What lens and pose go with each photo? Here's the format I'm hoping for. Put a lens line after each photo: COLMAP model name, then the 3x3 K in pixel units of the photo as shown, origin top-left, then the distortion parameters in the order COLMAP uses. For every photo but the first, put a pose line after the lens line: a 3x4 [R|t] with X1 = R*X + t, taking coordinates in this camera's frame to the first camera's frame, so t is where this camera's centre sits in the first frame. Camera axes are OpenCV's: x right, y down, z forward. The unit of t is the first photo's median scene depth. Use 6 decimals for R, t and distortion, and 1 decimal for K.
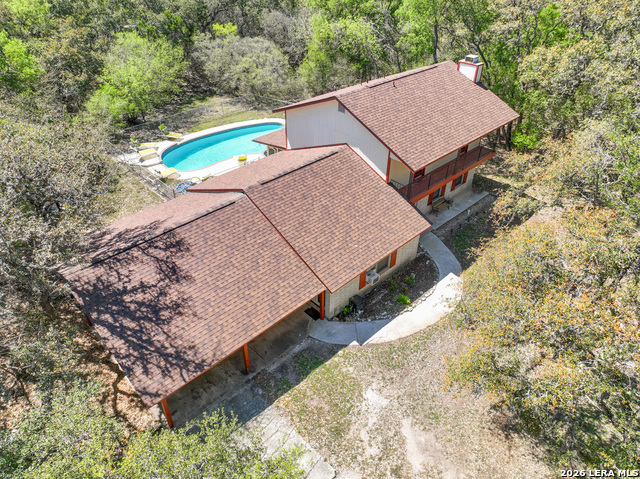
lens RADIAL K [[449.3, 0, 323.3], [0, 449.3, 238.6], [0, 0, 1]] dist [0.004498, 0.009010]
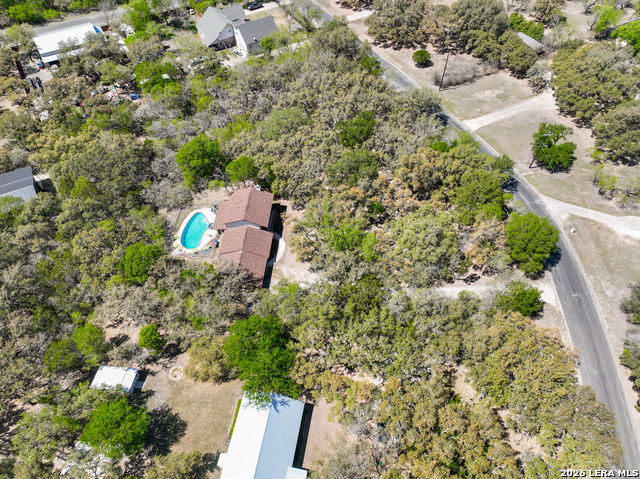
lens RADIAL K [[449.3, 0, 321.8], [0, 449.3, 240.0], [0, 0, 1]] dist [0.004498, 0.009010]
pose [[0.752594, -0.529183, 0.391877, -1.374241], [0.400604, 0.840269, 0.365329, -1.596829], [-0.522608, -0.117956, 0.844374, -3.463777]]
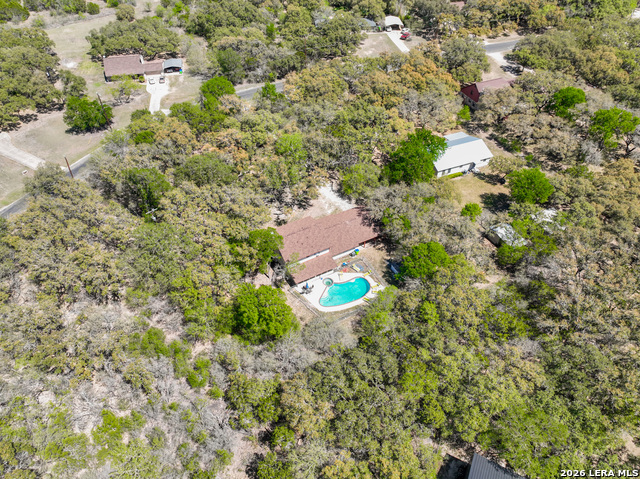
lens RADIAL K [[449.3, 0, 318.1], [0, 449.3, 239.8], [0, 0, 1]] dist [0.004498, 0.009010]
pose [[-0.960976, -0.200048, 0.191066, -0.853260], [0.158186, 0.169238, 0.972798, -4.674296], [-0.226942, 0.965059, -0.130989, 1.895292]]
